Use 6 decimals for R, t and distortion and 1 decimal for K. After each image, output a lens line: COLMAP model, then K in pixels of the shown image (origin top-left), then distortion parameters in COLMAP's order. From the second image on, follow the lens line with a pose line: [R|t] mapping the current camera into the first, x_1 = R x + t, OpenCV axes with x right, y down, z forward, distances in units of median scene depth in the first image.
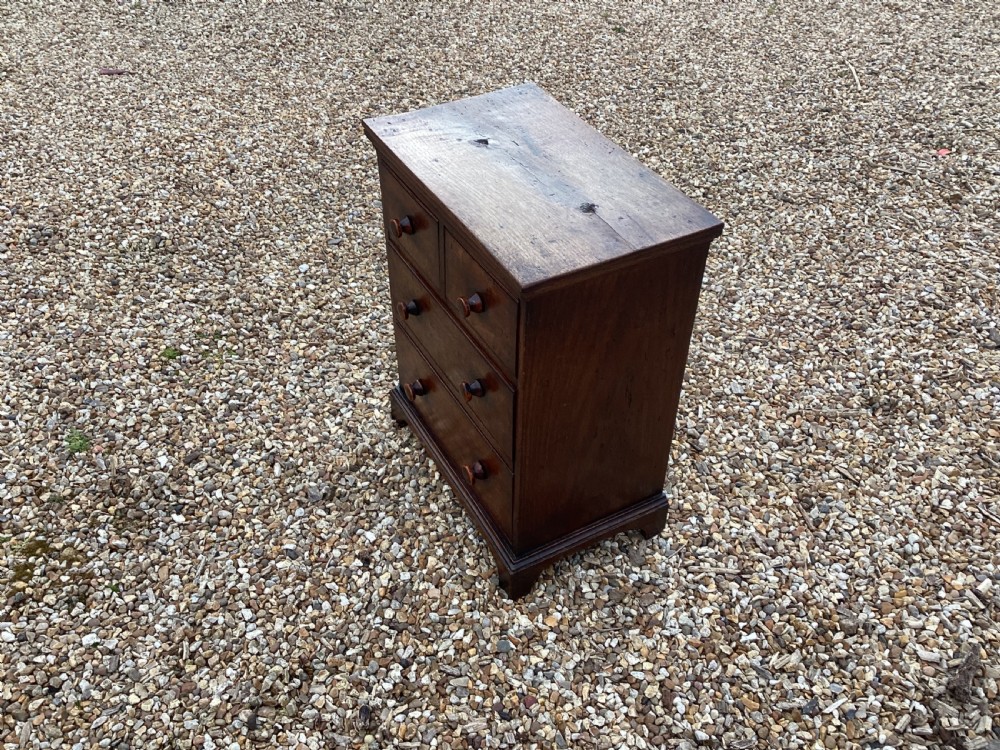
lens RADIAL K [[906.2, 0, 498.0], [0, 906.2, 374.2], [0, 0, 1]] dist [0.095115, -0.184166]
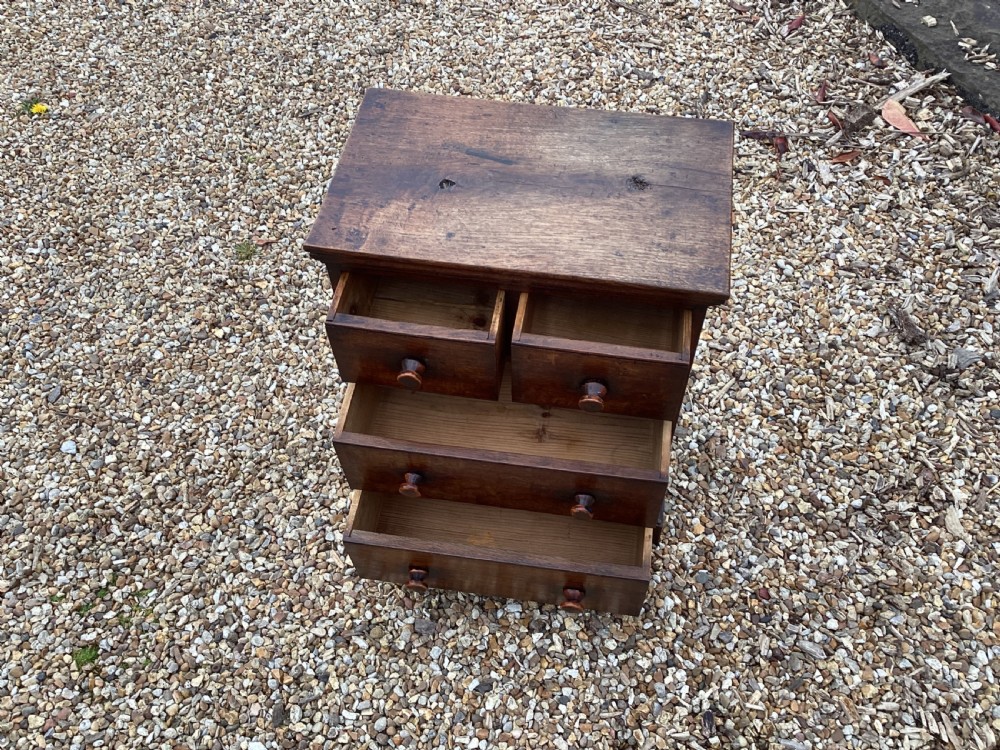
lens RADIAL K [[906.2, 0, 498.0], [0, 906.2, 374.2], [0, 0, 1]] dist [0.095115, -0.184166]
pose [[0.614151, -0.643516, 0.456842, -0.410207], [0.529842, 0.765232, 0.365632, -0.340809], [-0.584881, 0.017501, 0.810931, 0.252754]]
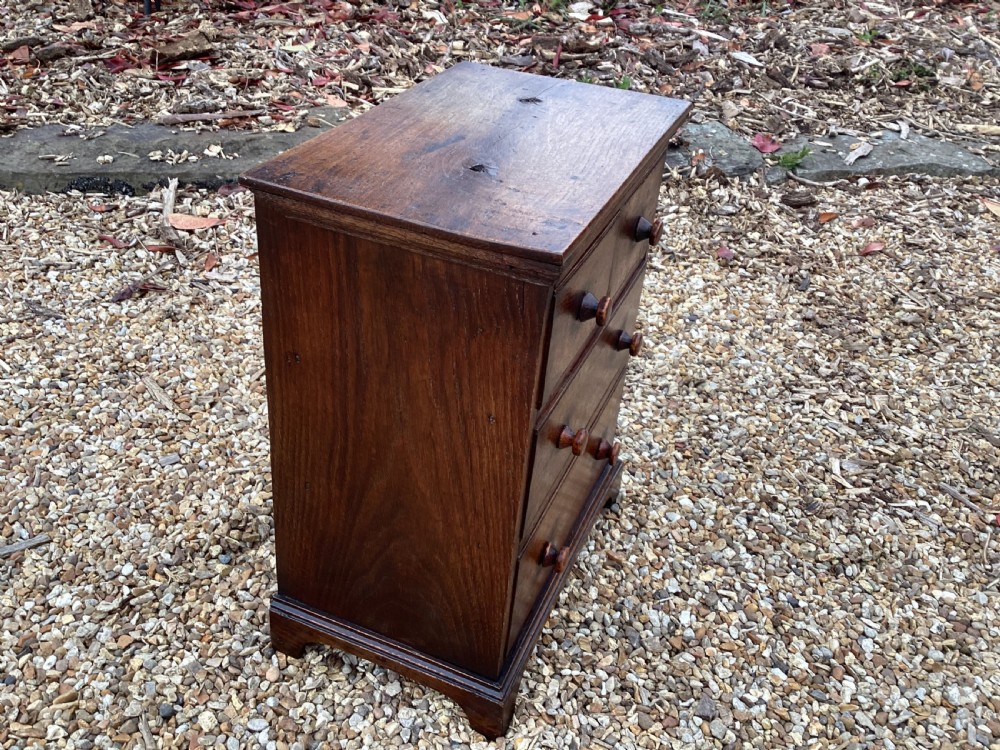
lens RADIAL K [[906.2, 0, 498.0], [0, 906.2, 374.2], [0, 0, 1]] dist [0.095115, -0.184166]
pose [[-0.626778, -0.470937, 0.620779, -0.418650], [0.447159, 0.435054, 0.781522, -0.583299], [-0.638120, 0.767428, -0.062098, 0.969529]]
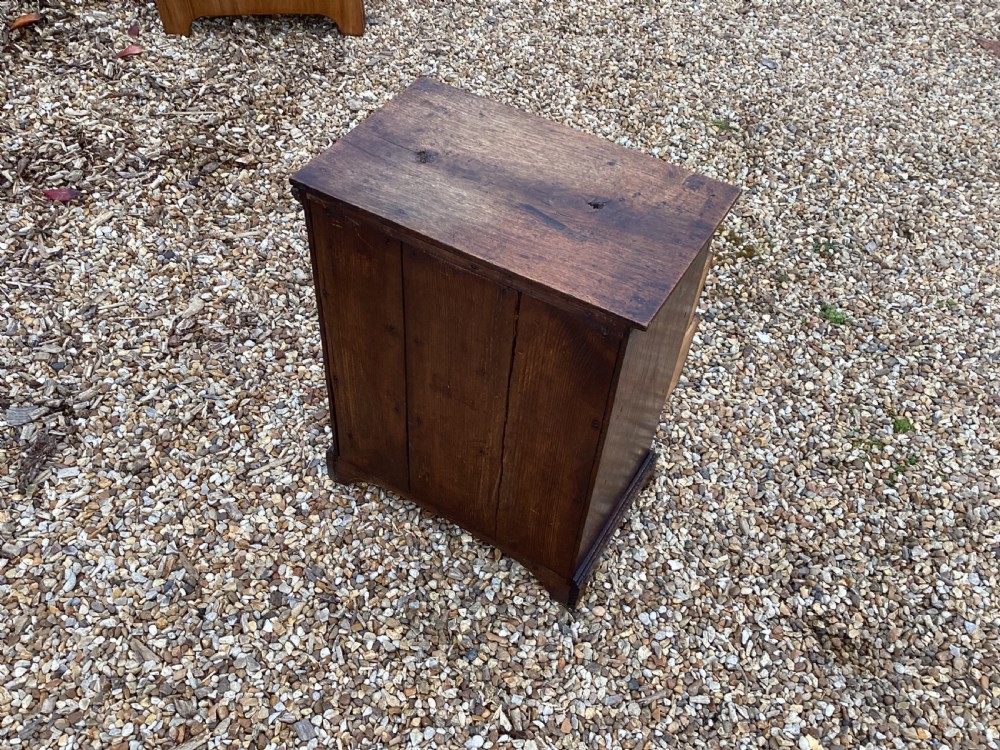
lens RADIAL K [[906.2, 0, 498.0], [0, 906.2, 374.2], [0, 0, 1]] dist [0.095115, -0.184166]
pose [[-0.851170, 0.345371, -0.395258, 0.379562], [-0.387928, 0.093349, 0.916951, -0.830134], [0.353585, 0.933812, 0.054523, 0.906251]]
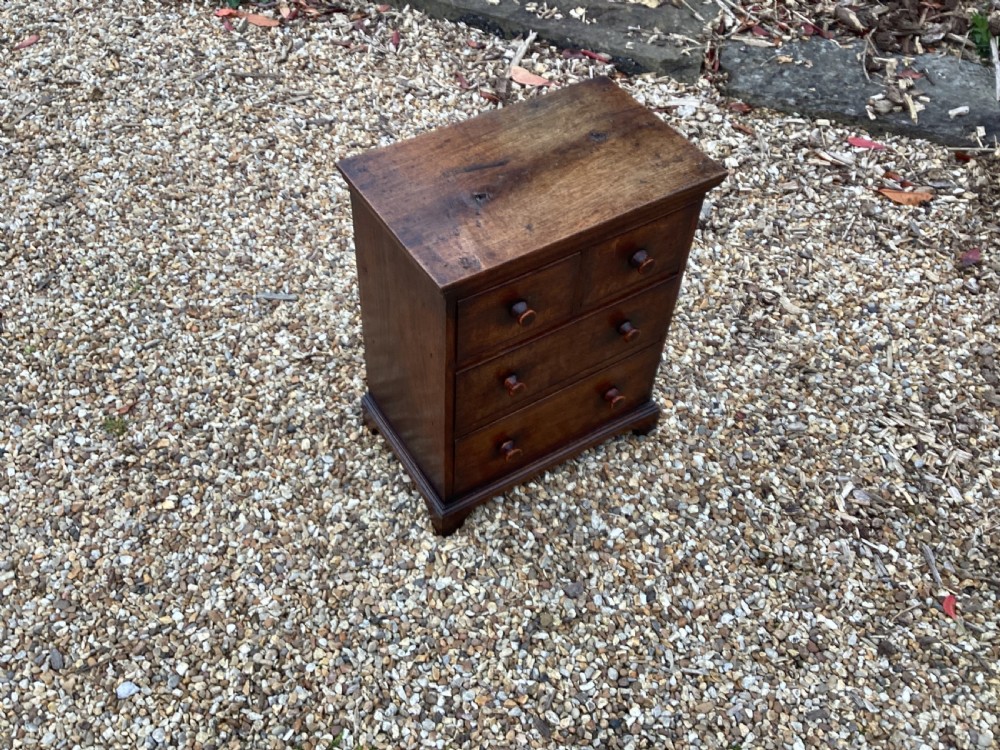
lens RADIAL K [[906.2, 0, 498.0], [0, 906.2, 374.2], [0, 0, 1]] dist [0.095115, -0.184166]
pose [[-0.069074, -0.763019, 0.642674, -0.652449], [0.618308, 0.472815, 0.627807, -0.638817], [-0.782895, 0.440736, 0.439122, 0.552530]]
